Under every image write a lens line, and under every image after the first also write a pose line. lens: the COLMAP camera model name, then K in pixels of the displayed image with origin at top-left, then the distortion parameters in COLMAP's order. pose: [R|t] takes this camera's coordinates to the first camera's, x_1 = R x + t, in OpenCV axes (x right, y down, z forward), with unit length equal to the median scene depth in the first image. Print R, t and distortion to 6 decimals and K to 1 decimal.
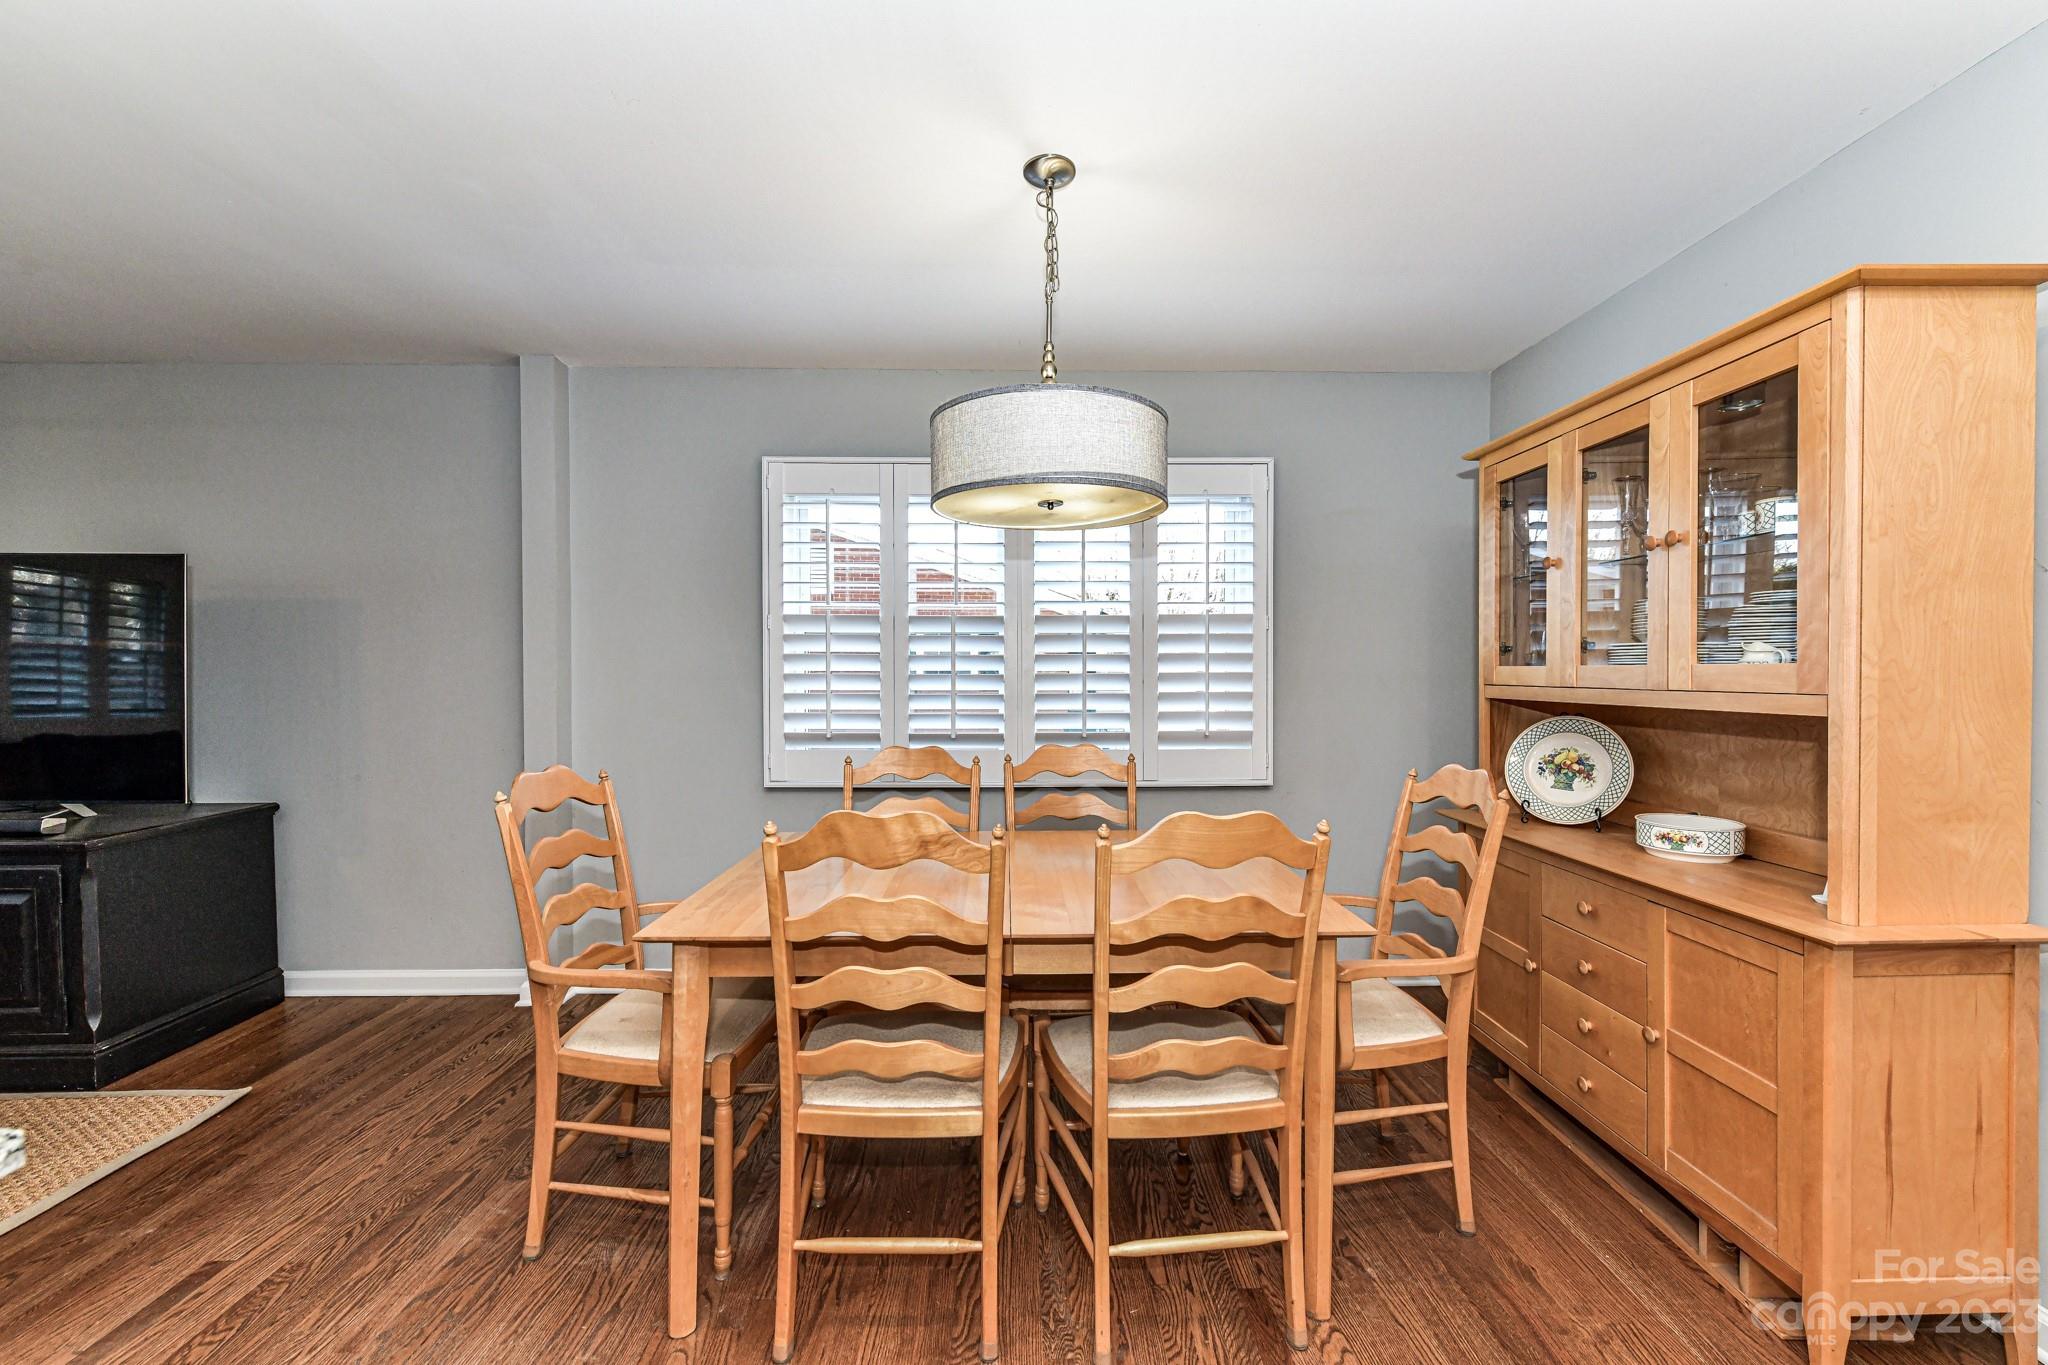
lens RADIAL K [[805.2, 0, 1030.9], [0, 805.2, 687.7], [0, 0, 1]] dist [0.002653, 0.000080]
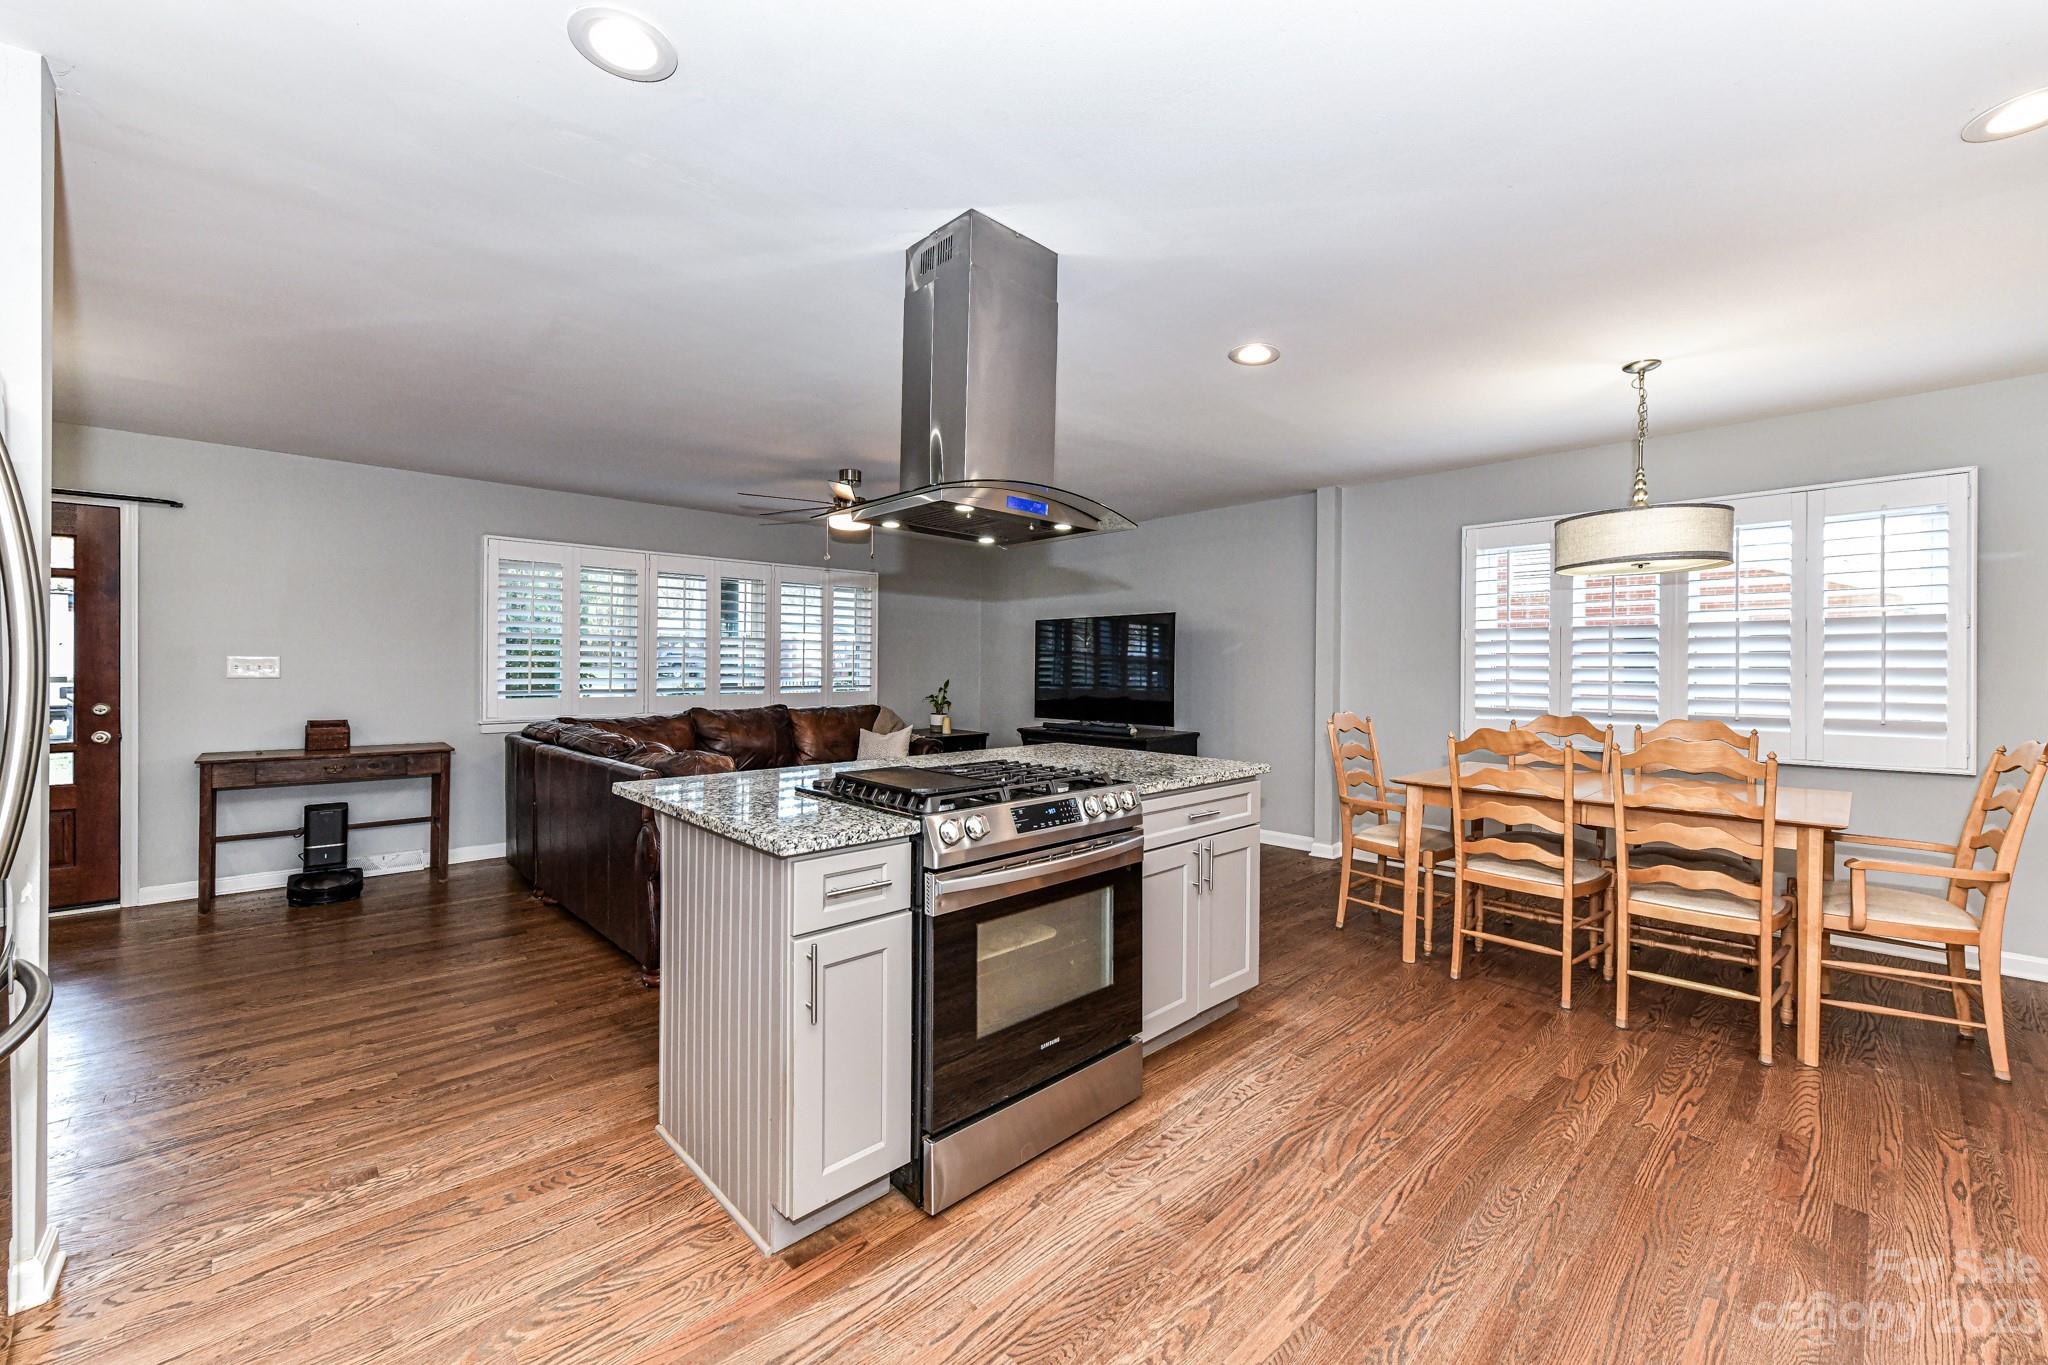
lens RADIAL K [[805.4, 0, 1025.7], [0, 805.4, 671.9], [0, 0, 1]] dist [0.000794, 0.000040]
pose [[0.669135, 0.005580, -0.743120, 0.323994], [-0.015201, 0.999865, -0.006179, 0.015534], [0.742986, 0.015431, 0.669130, -0.818948]]
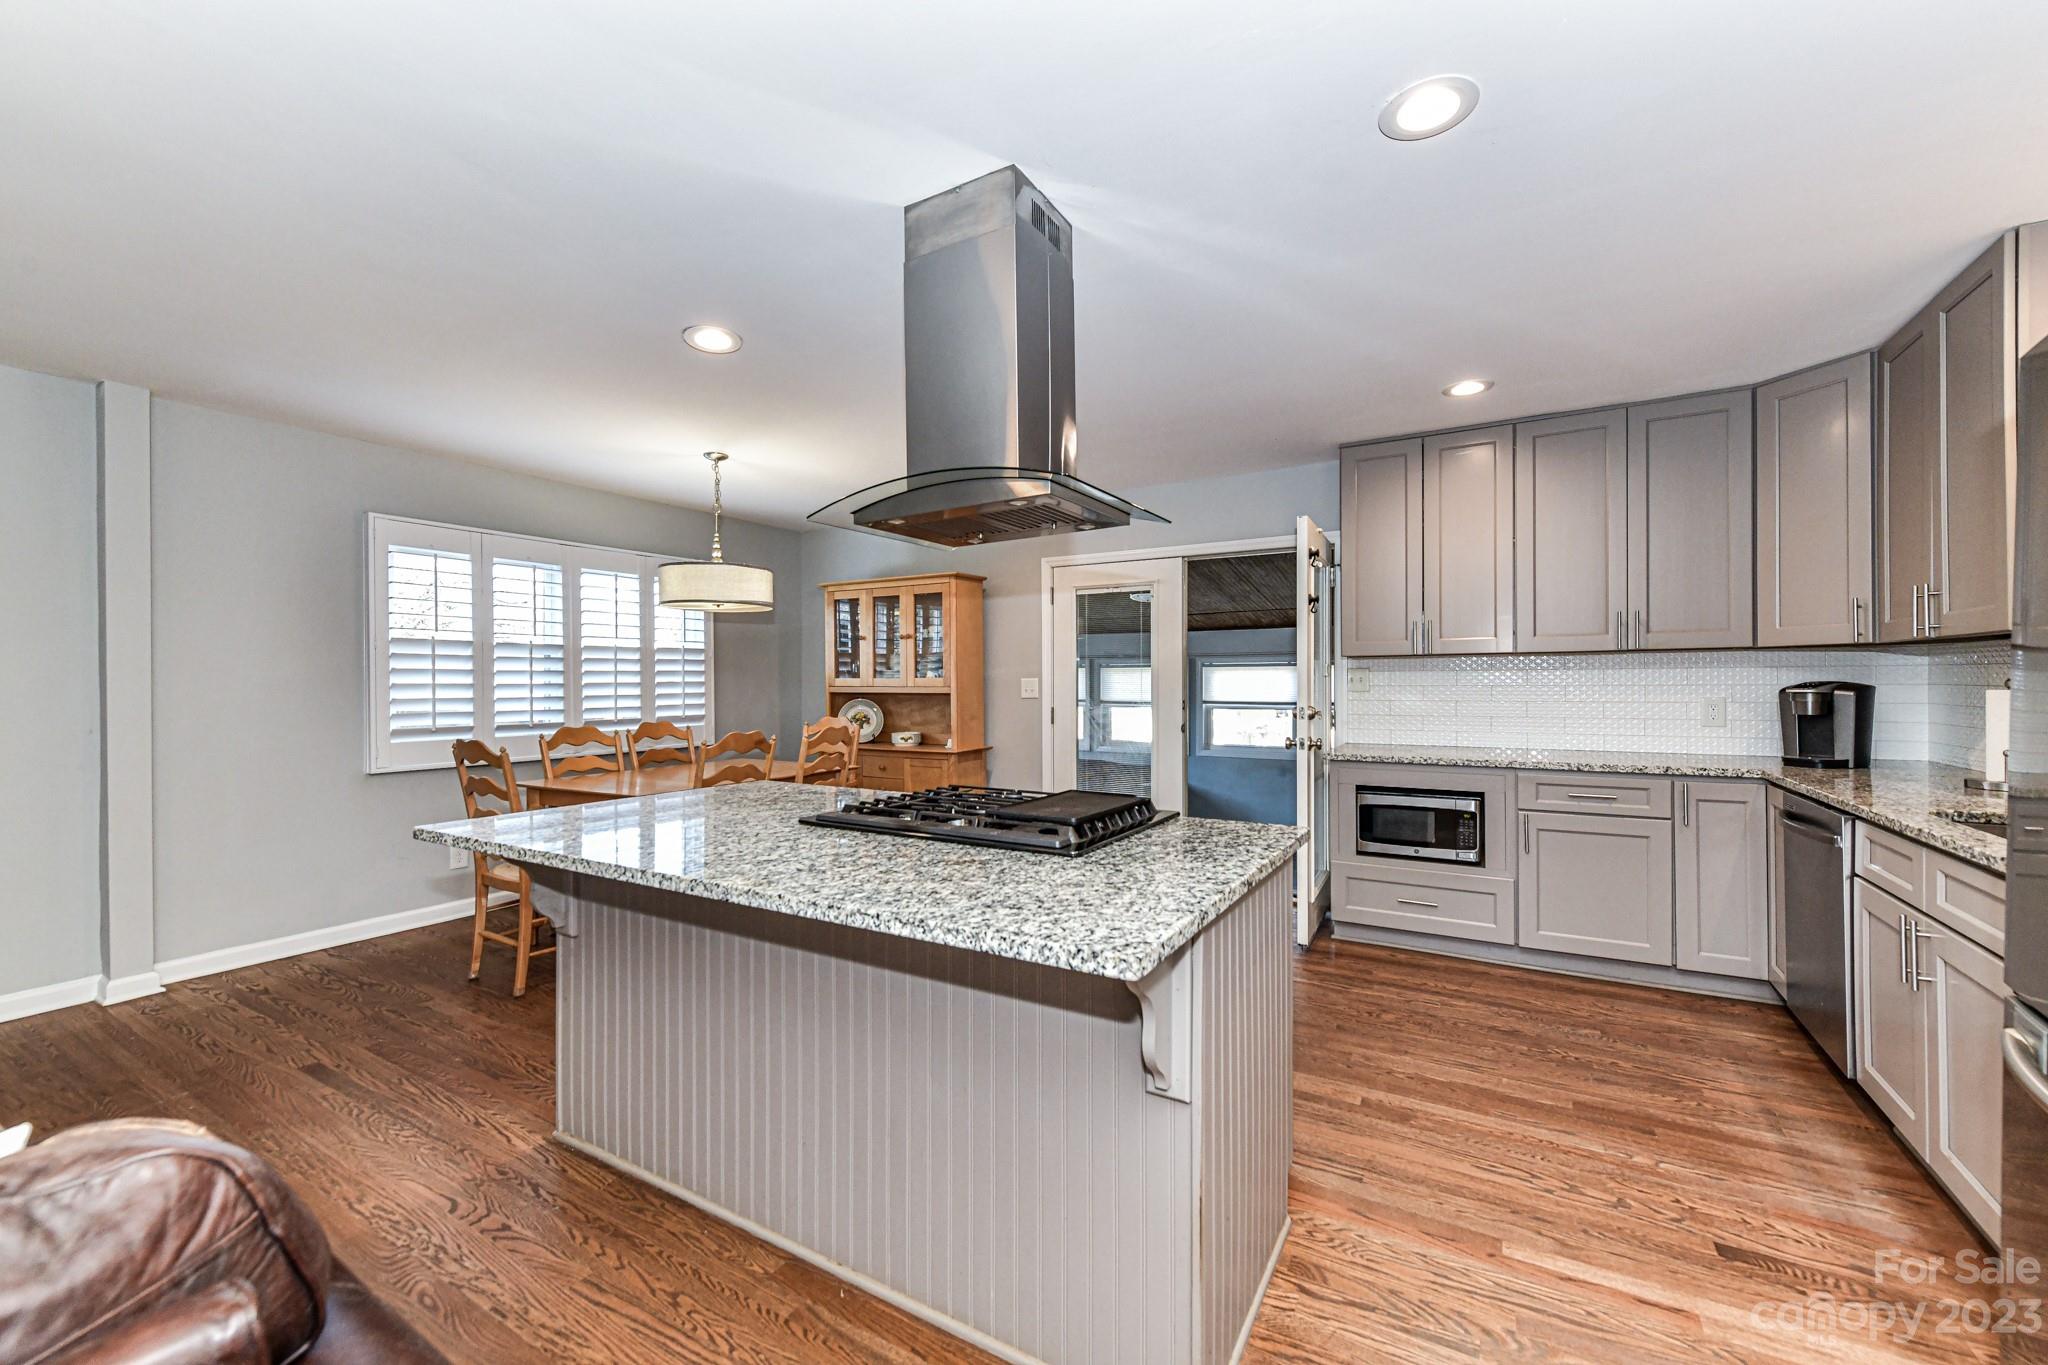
lens RADIAL K [[811.0, 0, 1032.7], [0, 811.0, 686.1], [0, 0, 1]] dist [0.000310, 0.000129]
pose [[0.523187, -0.007798, 0.852182, -1.125893], [0.019178, 0.999813, -0.002625, 0.012946], [-0.852002, 0.017717, 0.523239, -0.711121]]
